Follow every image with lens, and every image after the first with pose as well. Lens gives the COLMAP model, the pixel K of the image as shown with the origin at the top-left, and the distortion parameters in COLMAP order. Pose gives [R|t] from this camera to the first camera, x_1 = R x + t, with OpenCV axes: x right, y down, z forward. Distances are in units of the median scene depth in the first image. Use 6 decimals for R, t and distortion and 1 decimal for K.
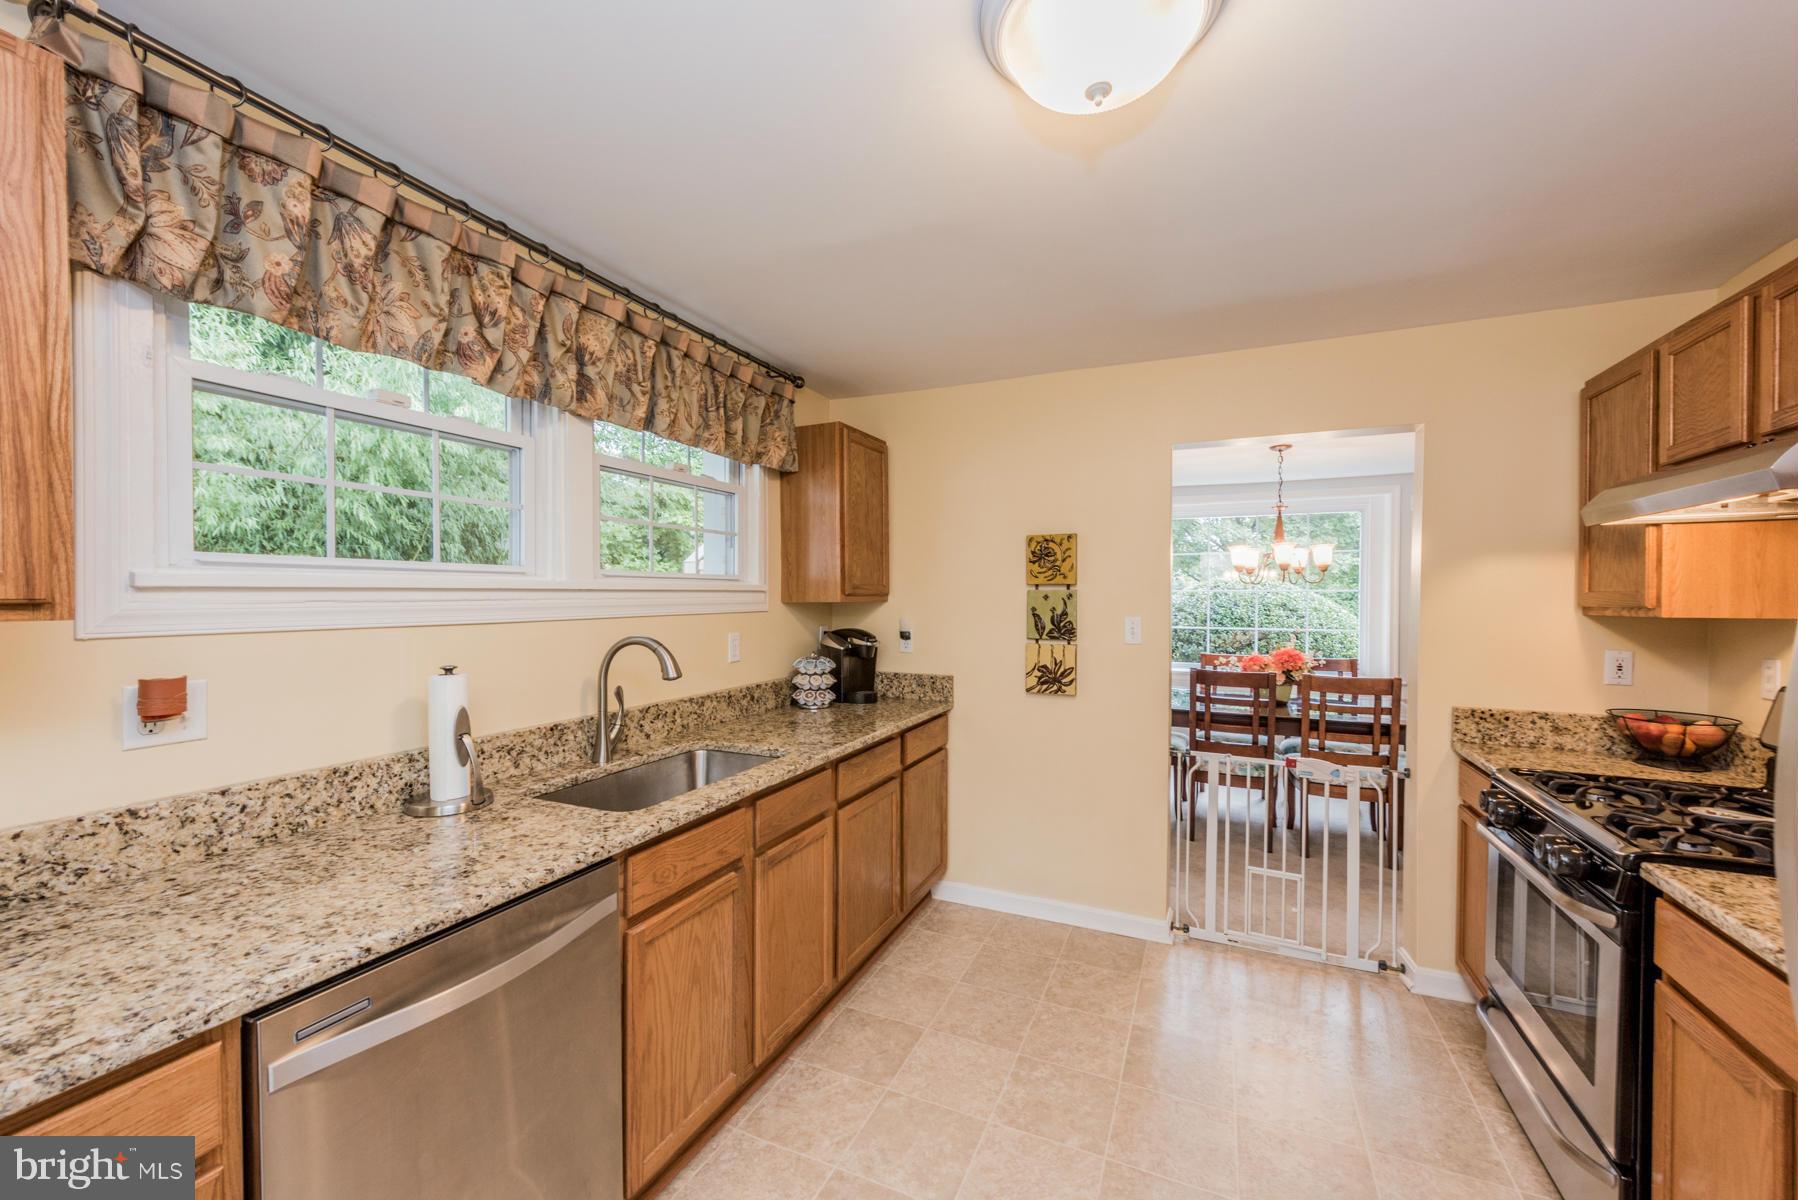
lens RADIAL K [[703.9, 0, 901.0], [0, 703.9, 605.6], [0, 0, 1]] dist [0.017541, -0.005929]
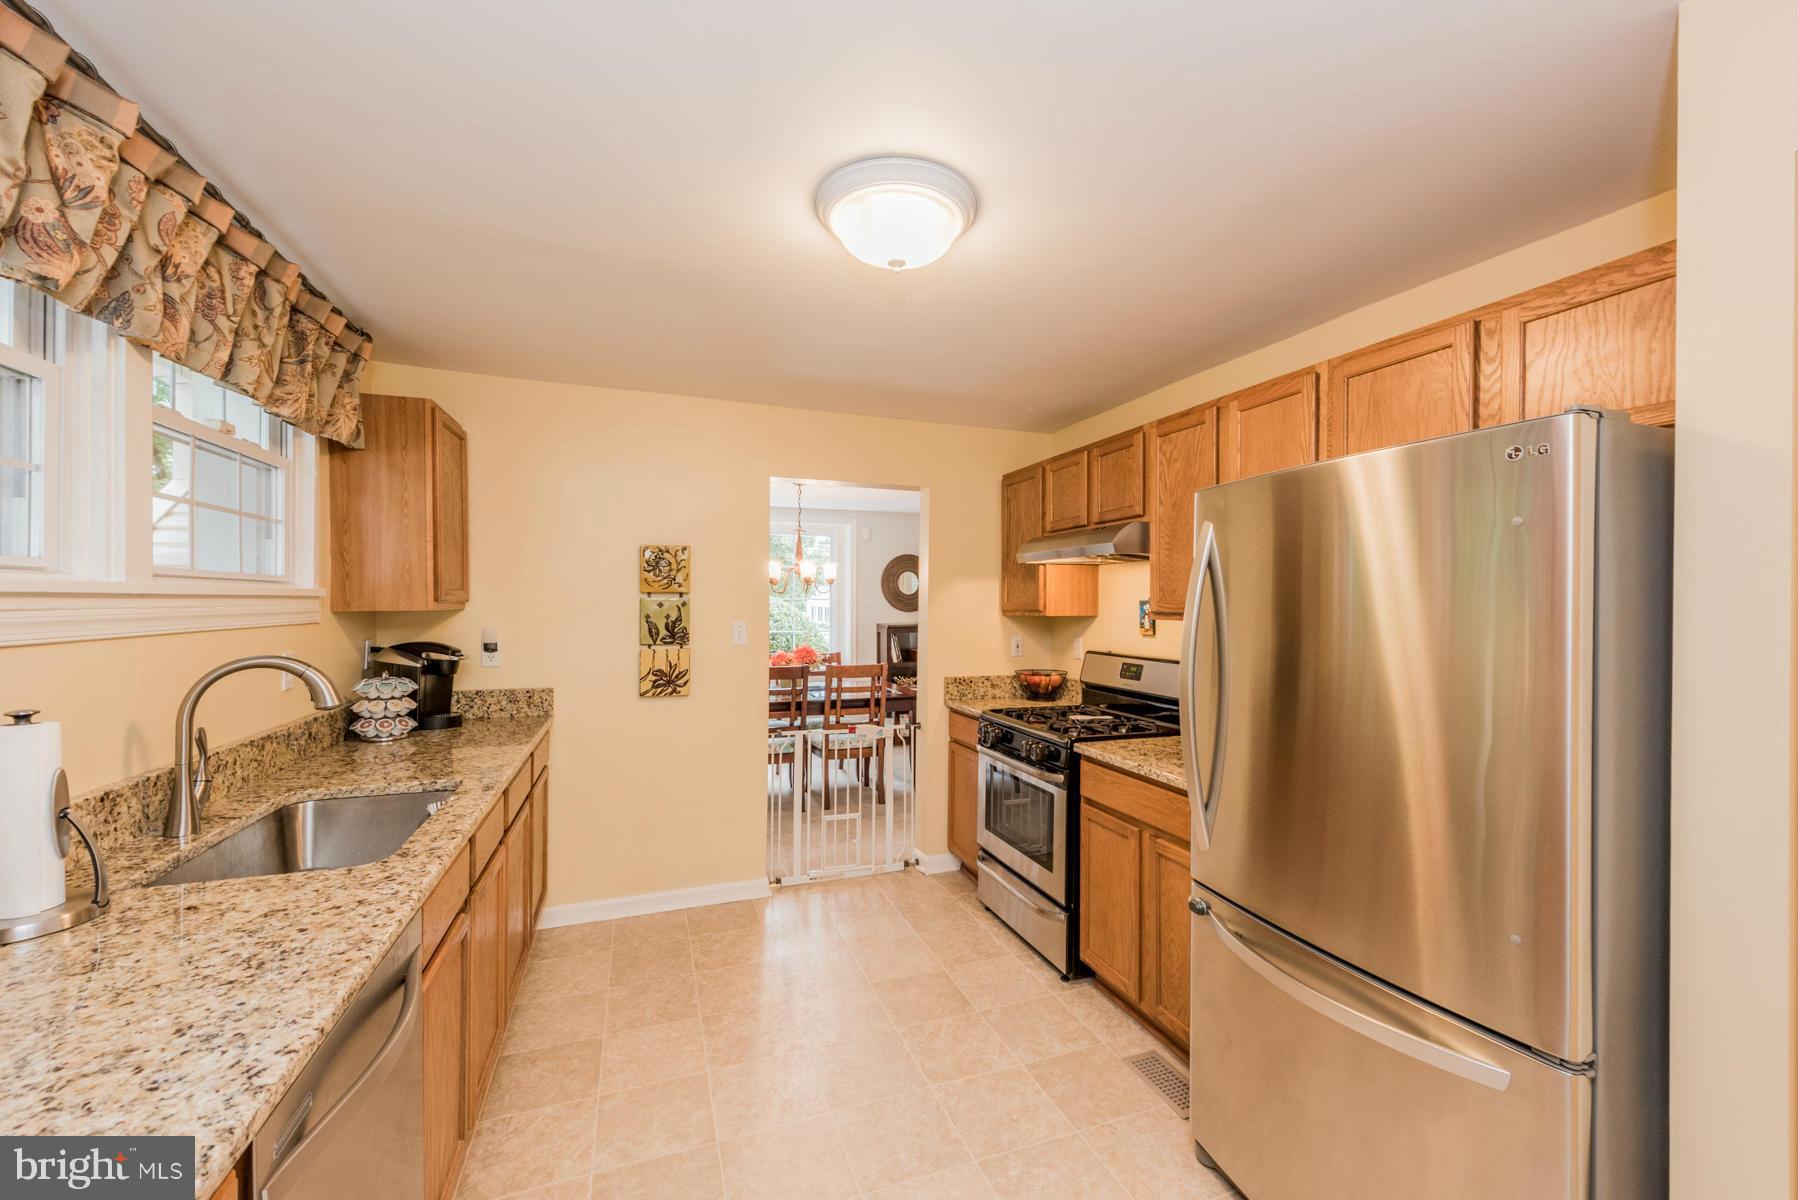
lens RADIAL K [[720.1, 0, 913.3], [0, 720.1, 605.9], [0, 0, 1]] dist [0.017157, -0.006014]
pose [[0.709130, -0.001919, 0.705075, -0.436836], [0.008350, 0.999949, -0.005677, -0.001015], [-0.705028, 0.009913, 0.709110, -0.049445]]
